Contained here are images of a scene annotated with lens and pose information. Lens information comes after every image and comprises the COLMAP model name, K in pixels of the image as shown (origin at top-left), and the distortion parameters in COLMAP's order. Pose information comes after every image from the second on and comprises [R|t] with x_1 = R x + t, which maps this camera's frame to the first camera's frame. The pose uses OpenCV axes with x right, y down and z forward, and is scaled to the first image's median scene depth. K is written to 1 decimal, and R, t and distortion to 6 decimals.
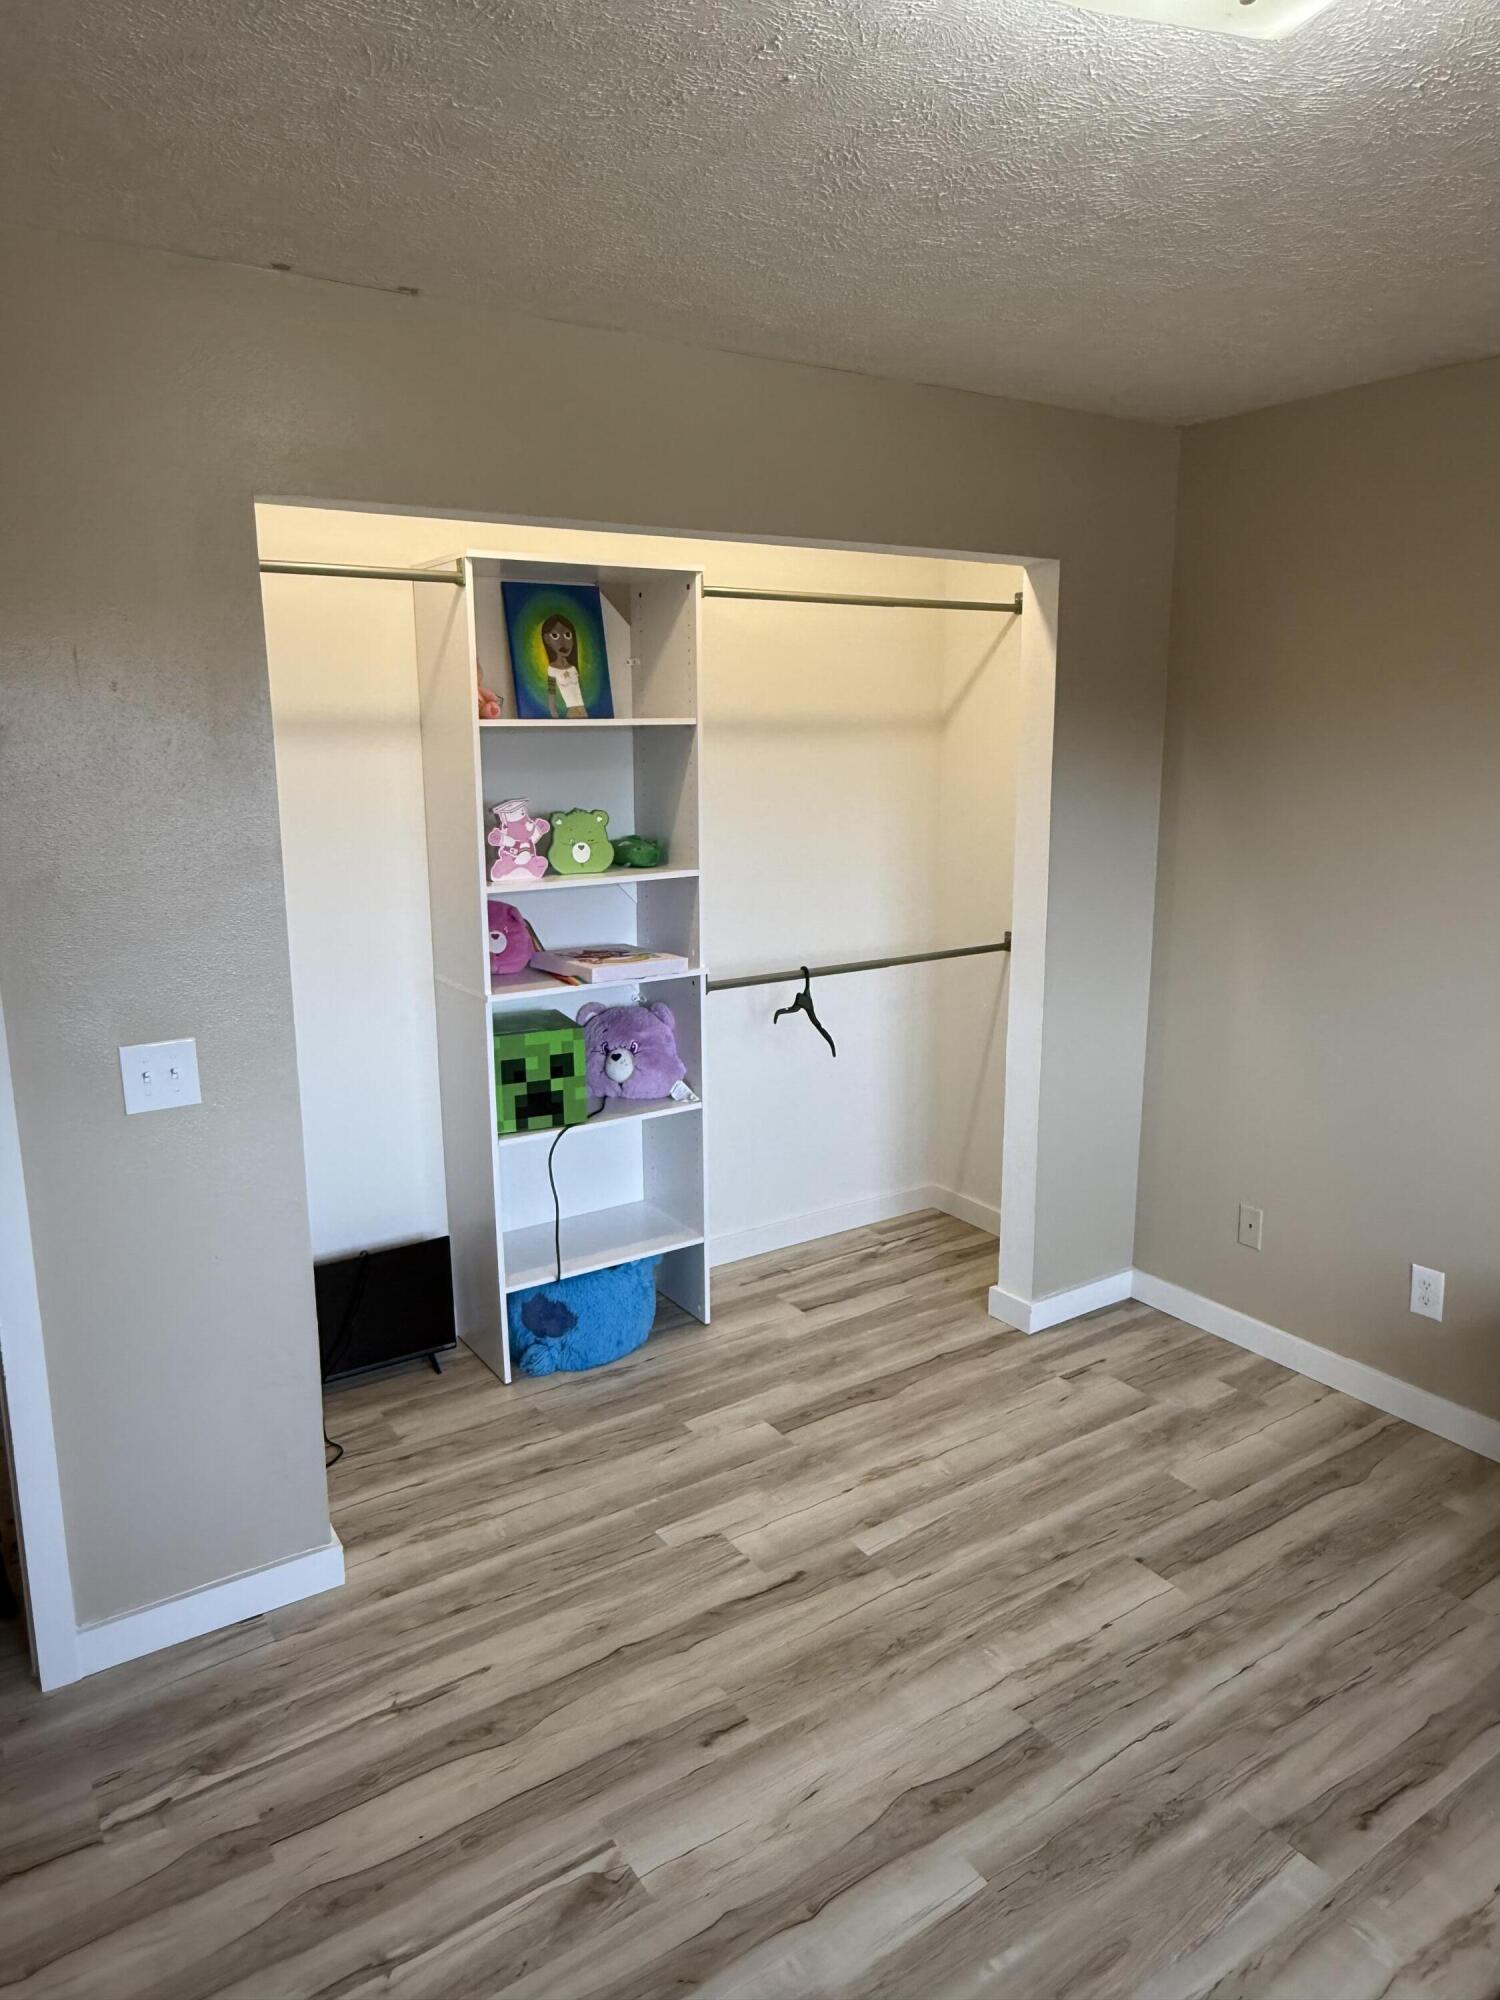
lens RADIAL K [[1297.2, 0, 748.8], [0, 1297.2, 1007.4], [0, 0, 1]] dist [-0.003492, 0.001557]
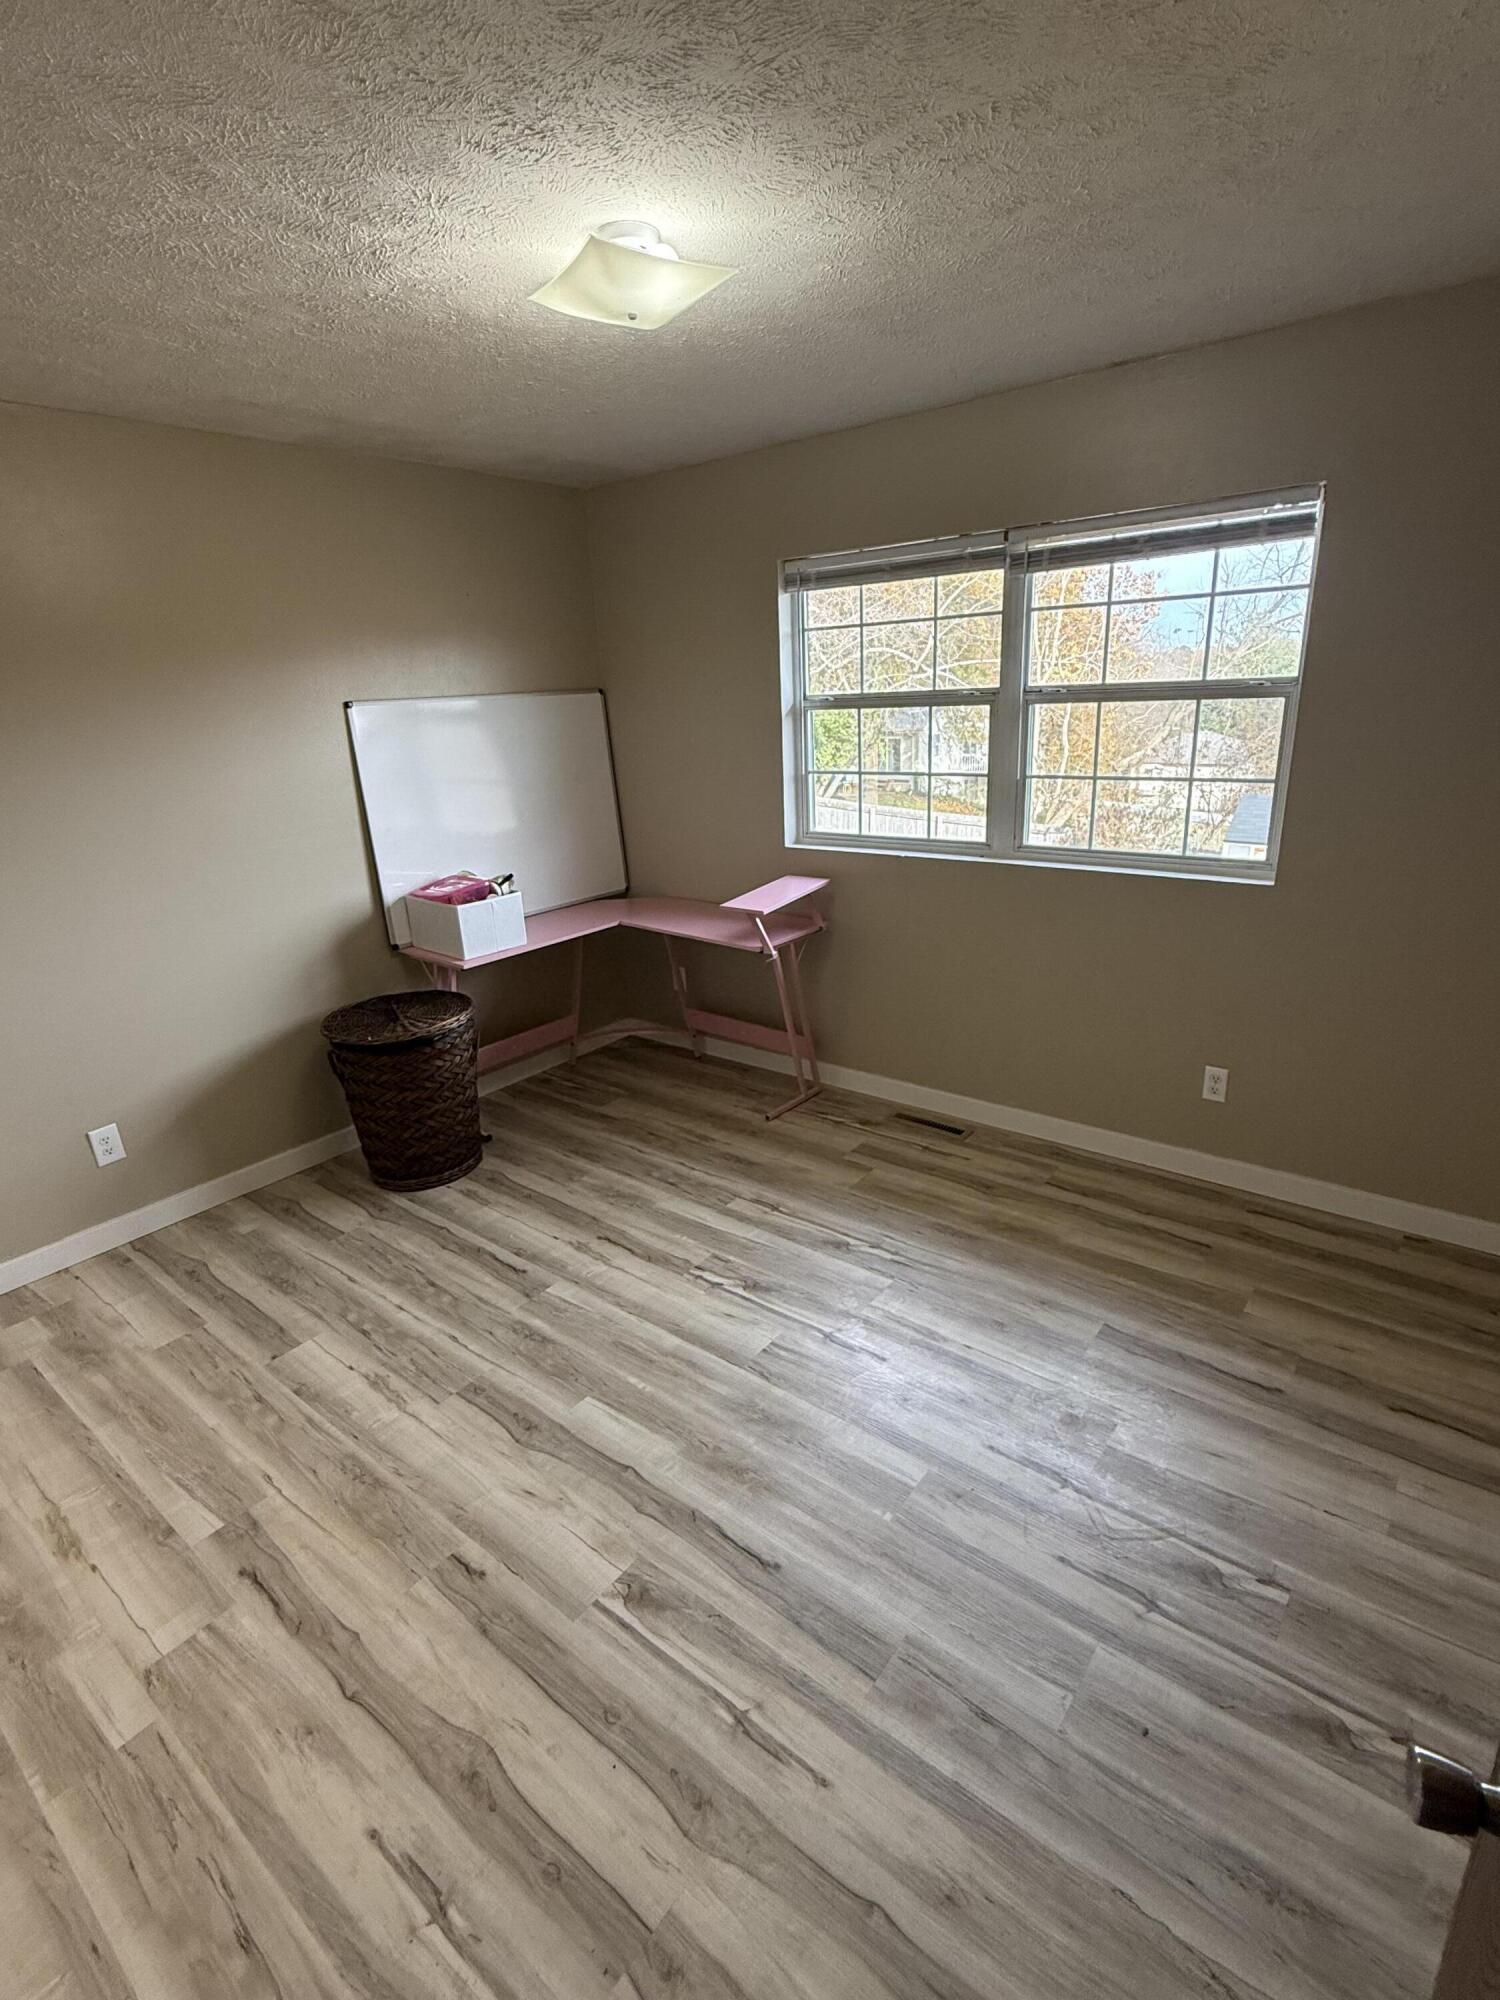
lens RADIAL K [[945.3, 0, 754.3], [0, 945.3, 998.3], [0, 0, 1]] dist [-0.001941, -0.000458]
pose [[-0.305070, -0.281392, 0.909808, -0.674039], [0.244550, 0.900166, 0.360411, -0.132002], [-0.920395, 0.332444, -0.205799, 0.713535]]
